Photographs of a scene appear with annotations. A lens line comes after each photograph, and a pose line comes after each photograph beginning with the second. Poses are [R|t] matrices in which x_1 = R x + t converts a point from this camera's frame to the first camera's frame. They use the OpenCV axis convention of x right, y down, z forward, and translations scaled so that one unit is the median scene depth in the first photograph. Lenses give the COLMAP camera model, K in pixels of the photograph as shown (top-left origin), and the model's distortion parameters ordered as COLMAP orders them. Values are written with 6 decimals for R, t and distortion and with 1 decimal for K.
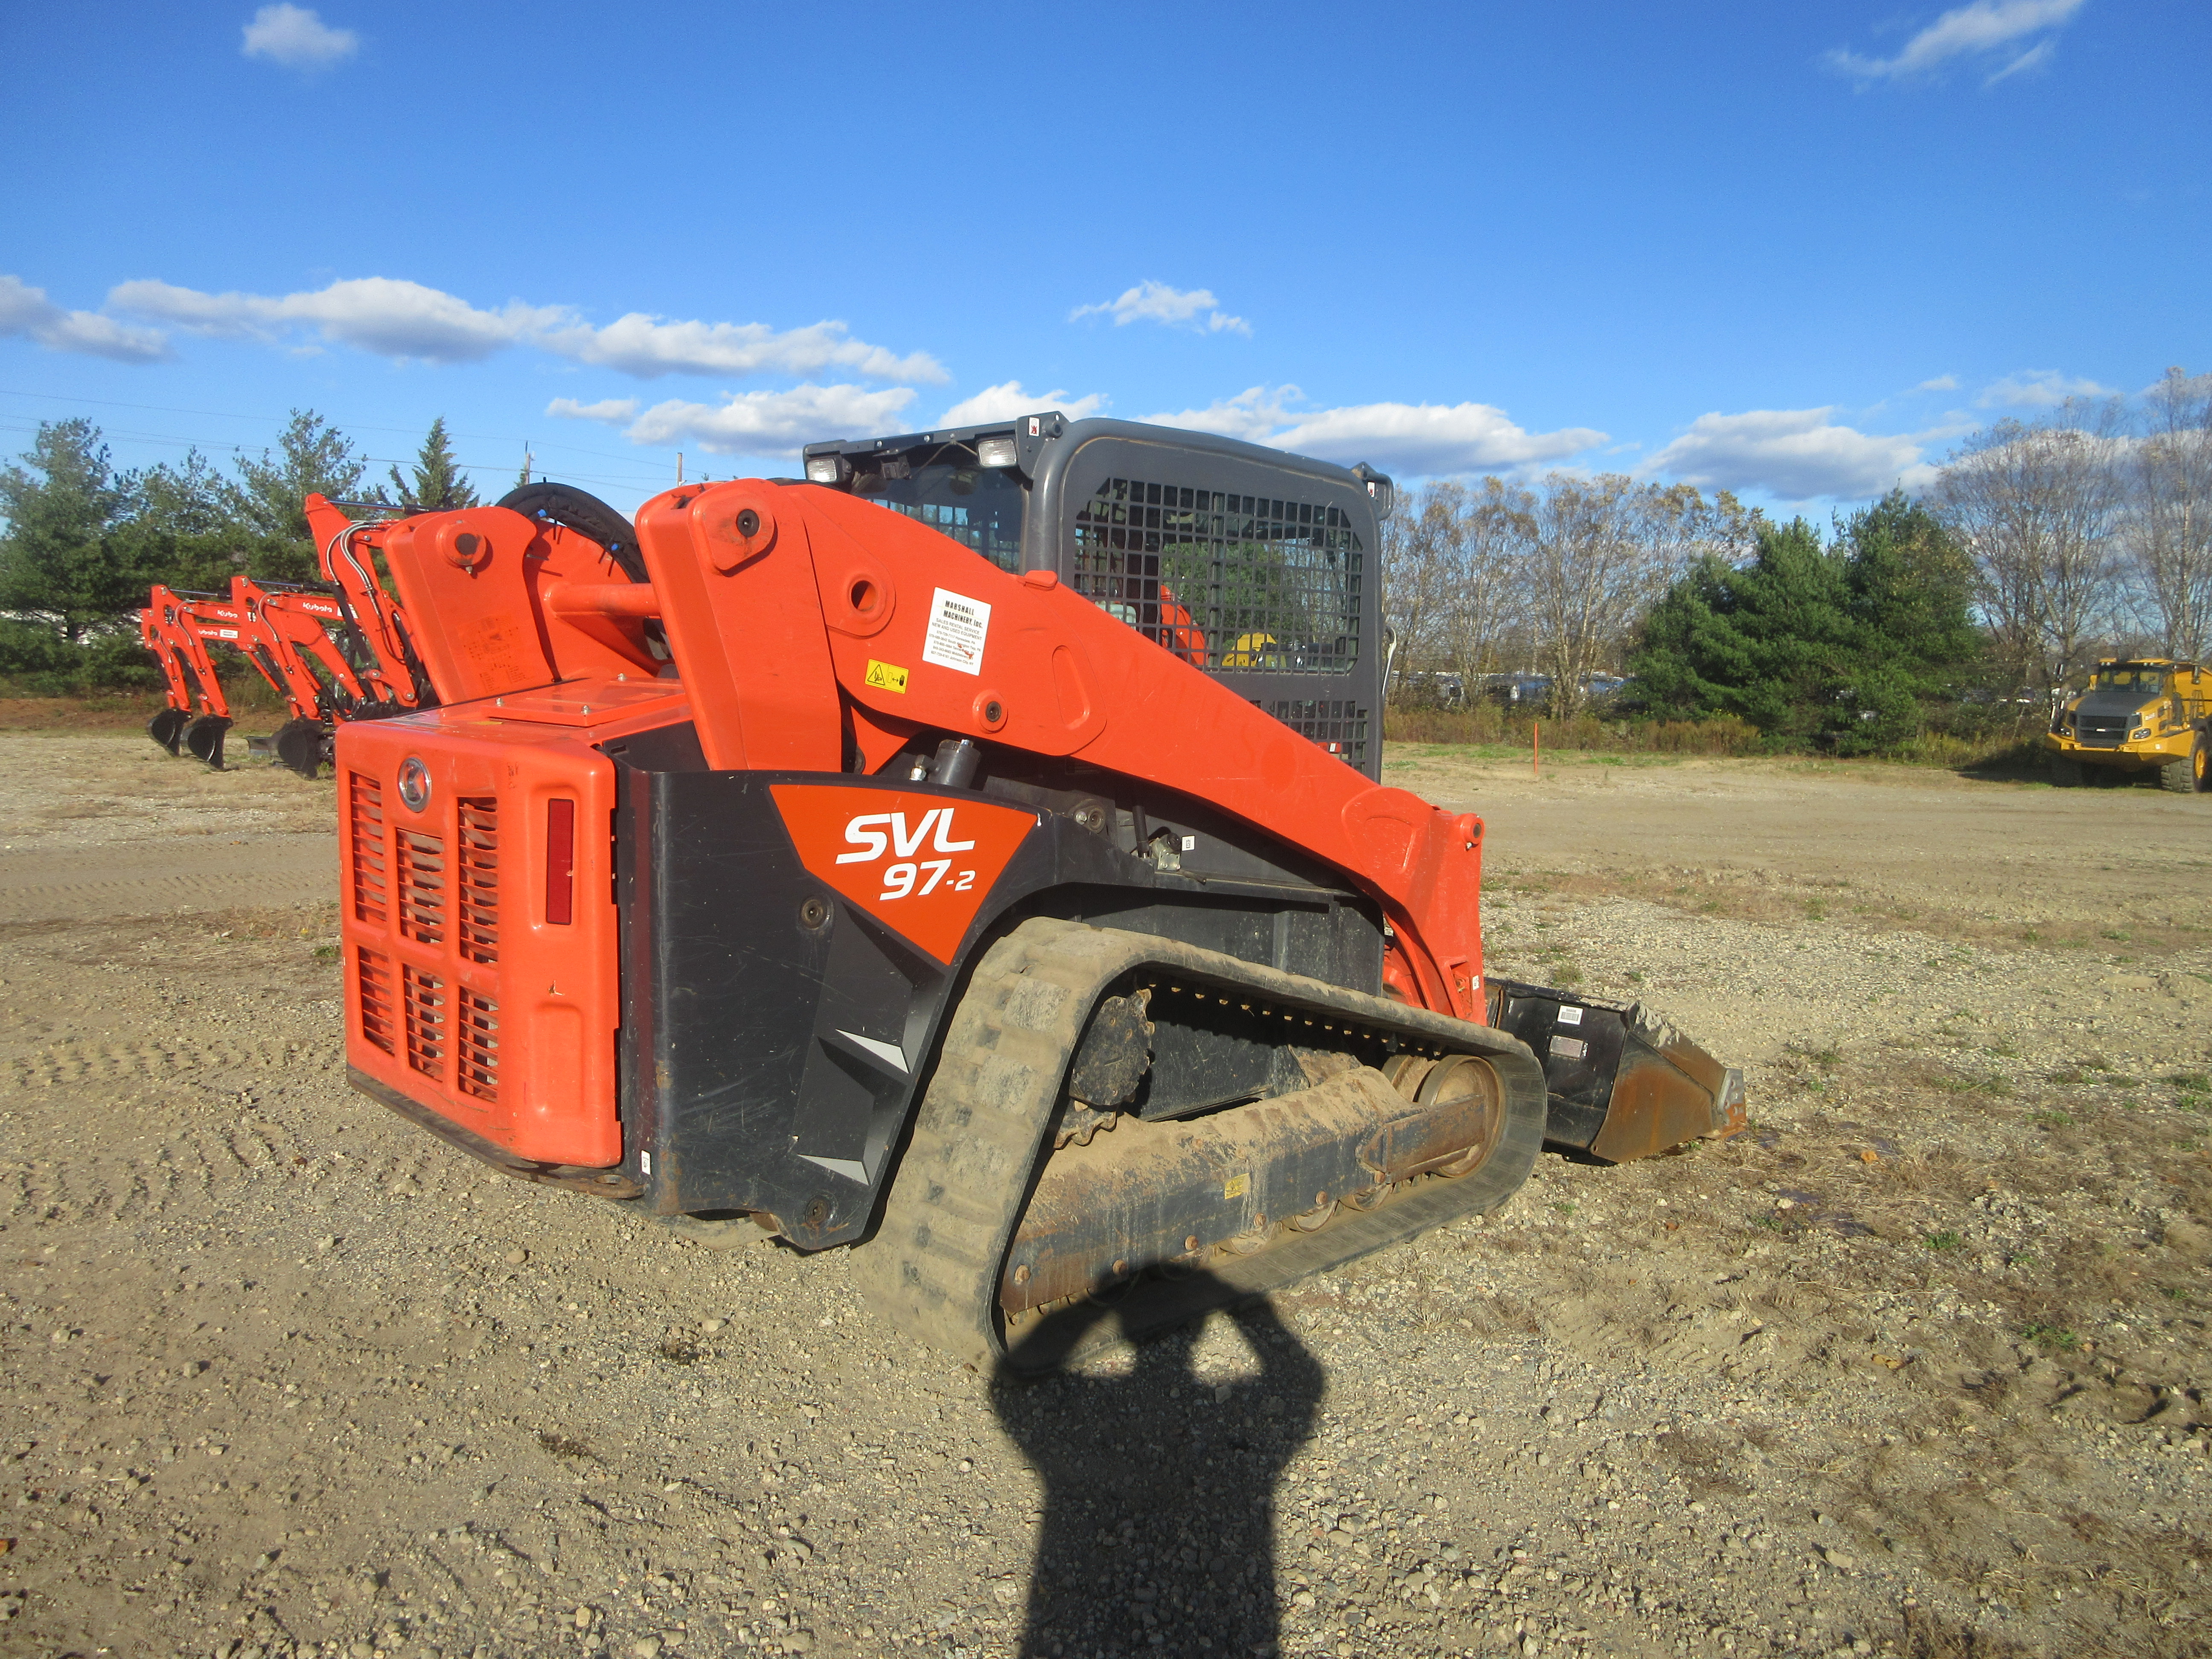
lens RADIAL K [[1633.8, 0, 1077.7], [0, 1633.8, 819.4], [0, 0, 1]] dist [-0.031112, 0.000473]
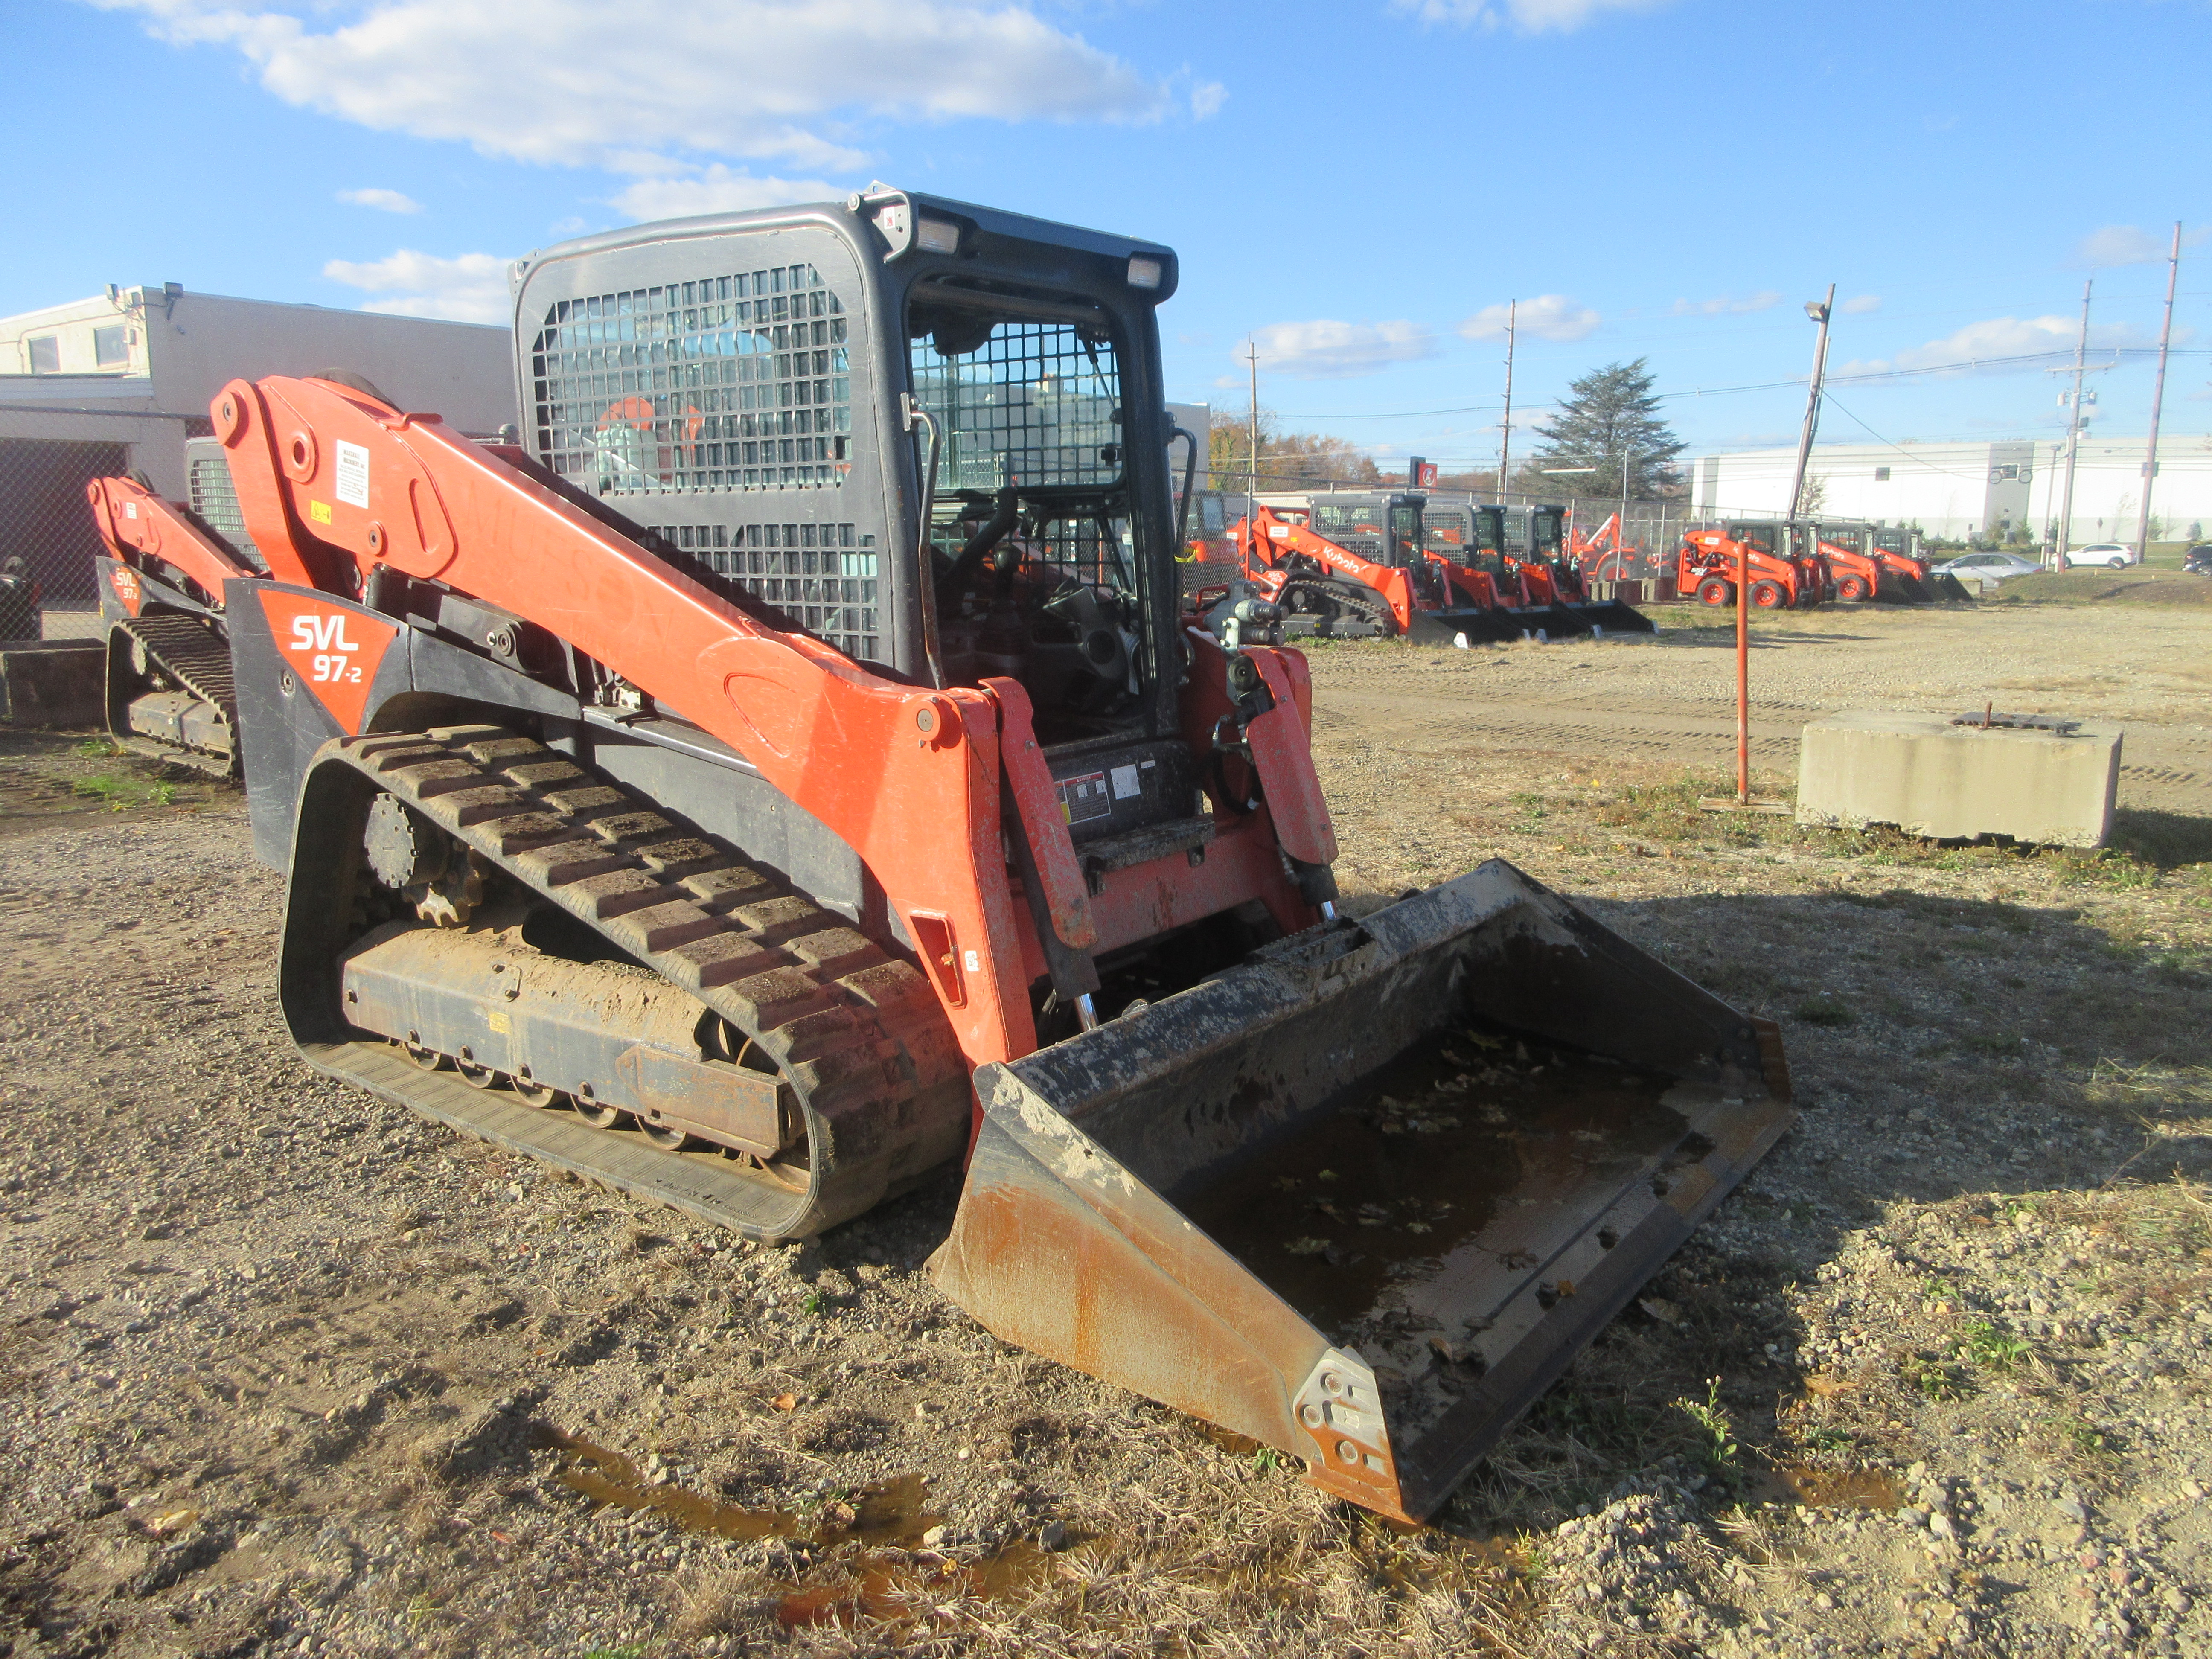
lens RADIAL K [[1645.8, 0, 1106.0], [0, 1645.8, 829.5], [0, 0, 1]] dist [-0.012648, 0.022043]
pose [[0.166805, 0.153665, -0.973942, 1.113341], [-0.076494, 0.986821, 0.142596, -0.060556], [0.983018, 0.050715, 0.176361, 1.184789]]
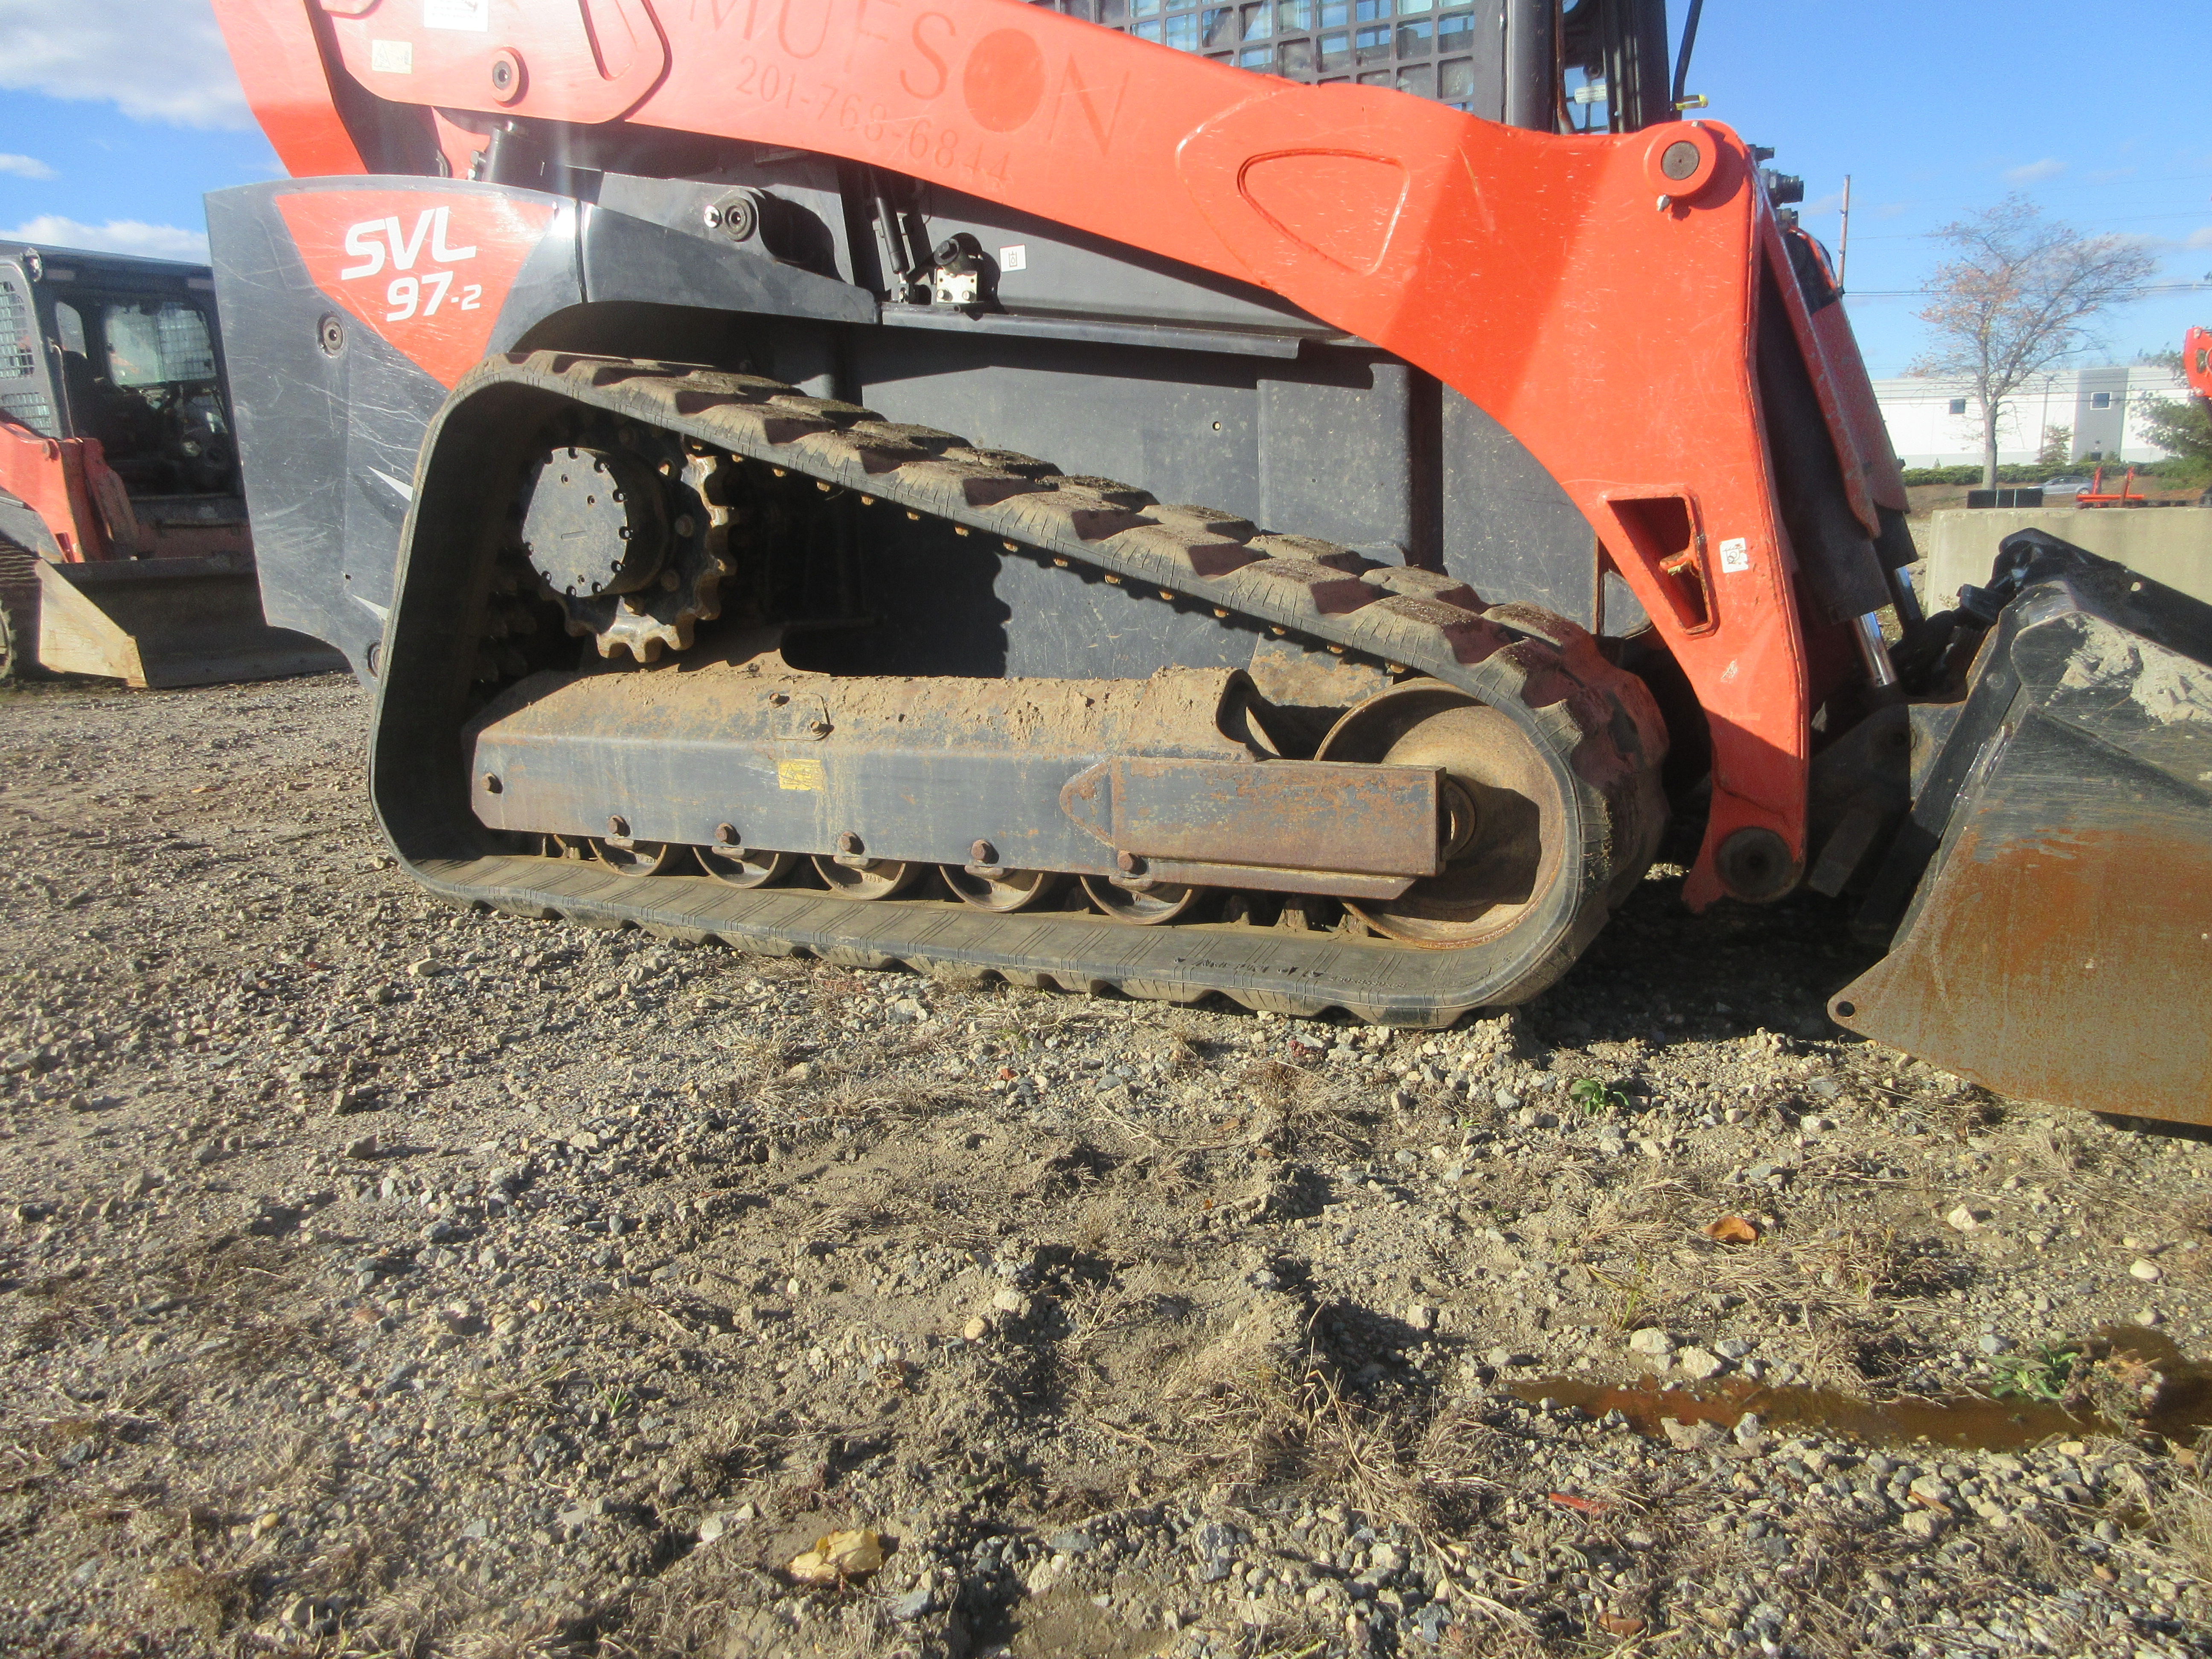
lens RADIAL K [[1645.8, 0, 1106.0], [0, 1645.8, 829.5], [0, 0, 1]] dist [-0.012648, 0.022043]
pose [[0.325608, 0.155331, -0.932658, 0.748157], [-0.046608, 0.987851, 0.148251, 0.145199], [0.944355, -0.004802, 0.328892, 0.904113]]
